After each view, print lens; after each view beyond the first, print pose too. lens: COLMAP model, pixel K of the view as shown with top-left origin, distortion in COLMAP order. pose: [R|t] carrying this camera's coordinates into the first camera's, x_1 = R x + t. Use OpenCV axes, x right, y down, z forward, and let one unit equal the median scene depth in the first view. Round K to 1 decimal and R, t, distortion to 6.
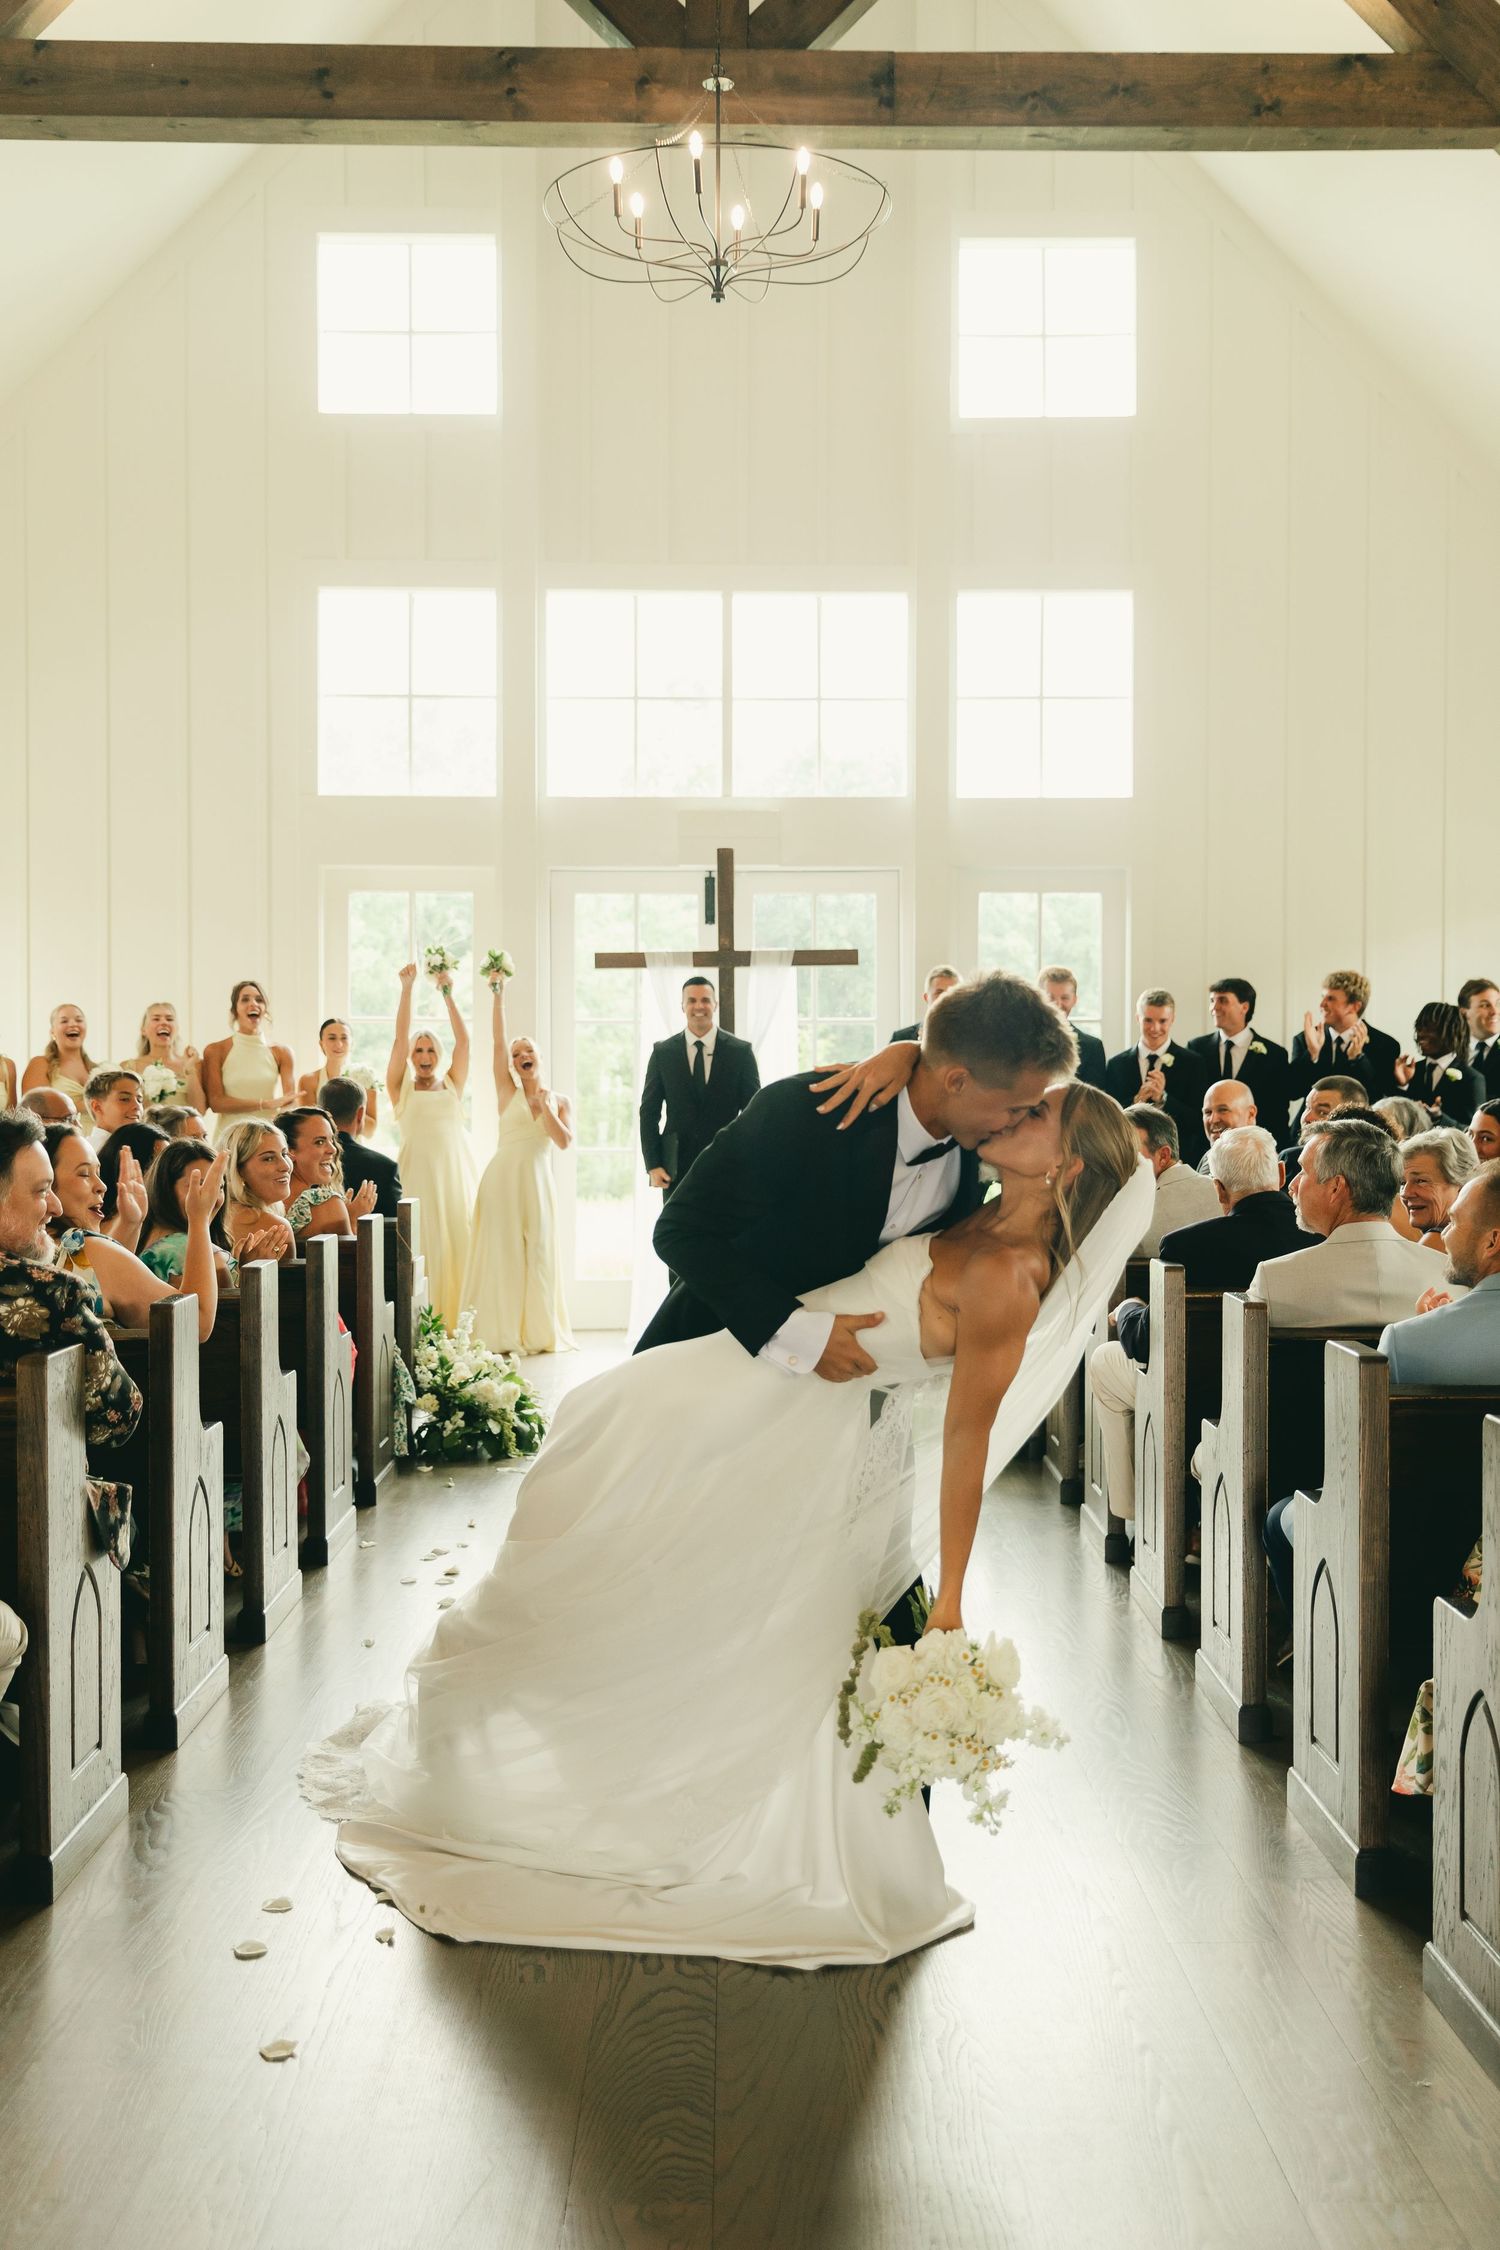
lens RADIAL K [[2179.6, 0, 753.0], [0, 2179.6, 1187.4], [0, 0, 1]] dist [0.004420, 0.001471]
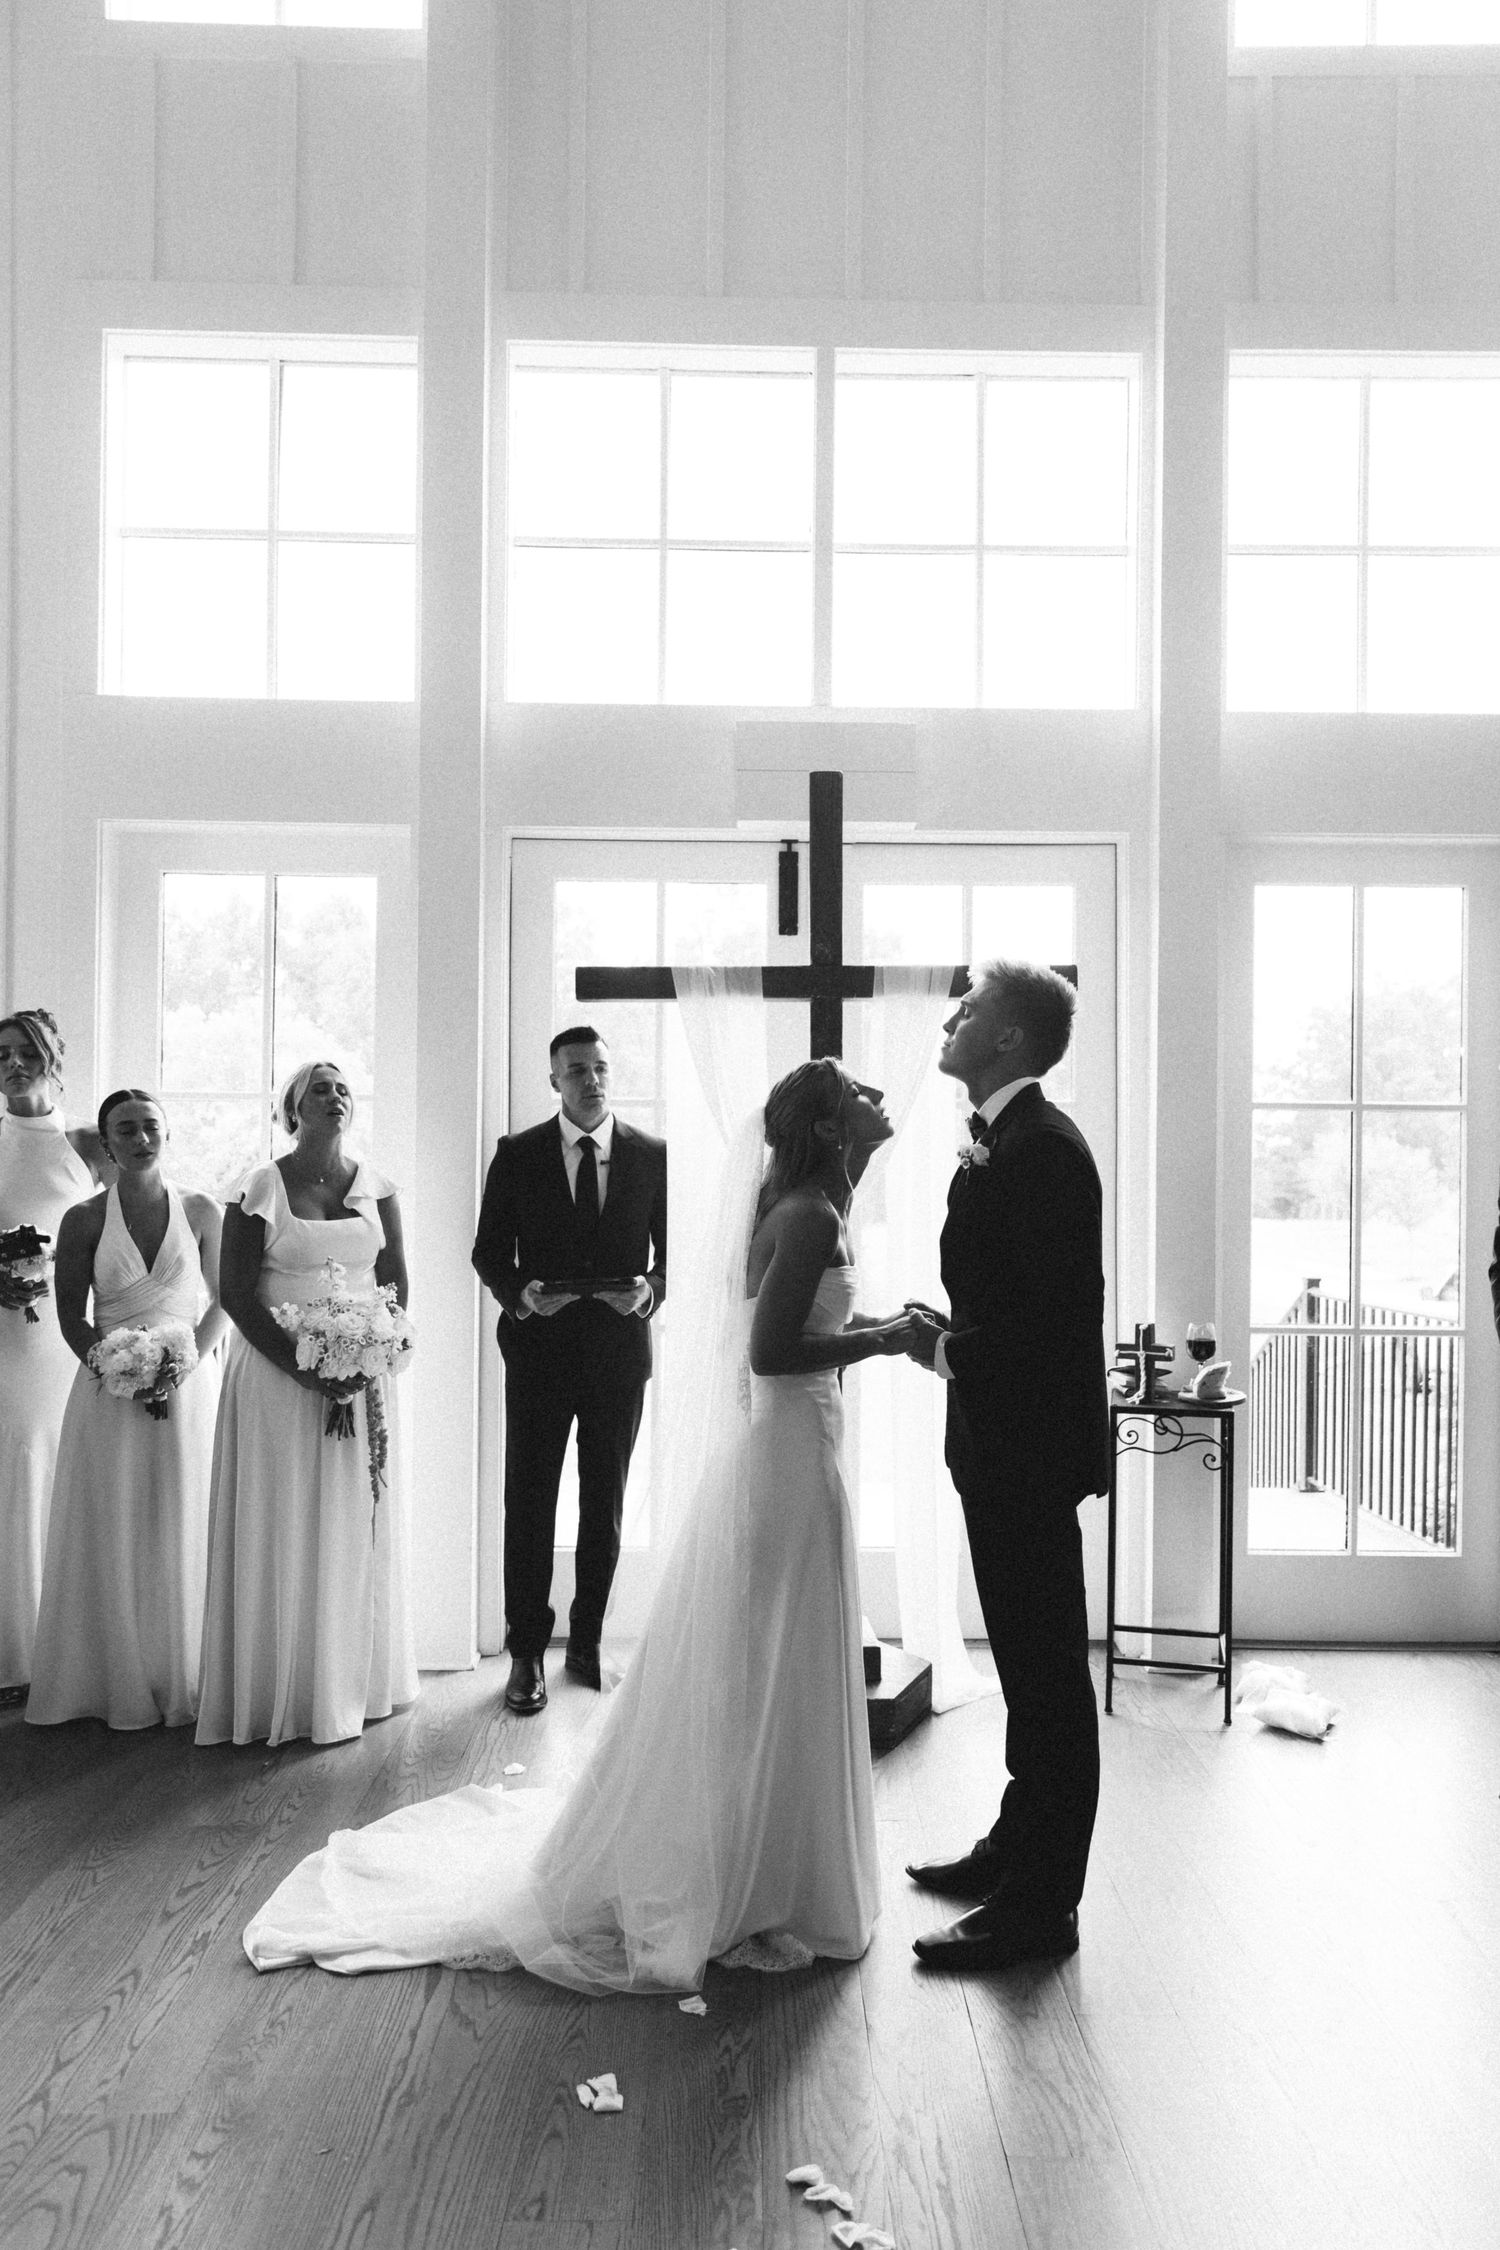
lens RADIAL K [[1521.8, 0, 750.0], [0, 1521.8, 1125.0], [0, 0, 1]] dist [-0.004669, 0.001825]
pose [[0.999935, 0.010703, -0.003819, -0.028189], [-0.010952, 0.997315, -0.072409, -0.042183], [0.003034, 0.072446, 0.997368, 0.617168]]
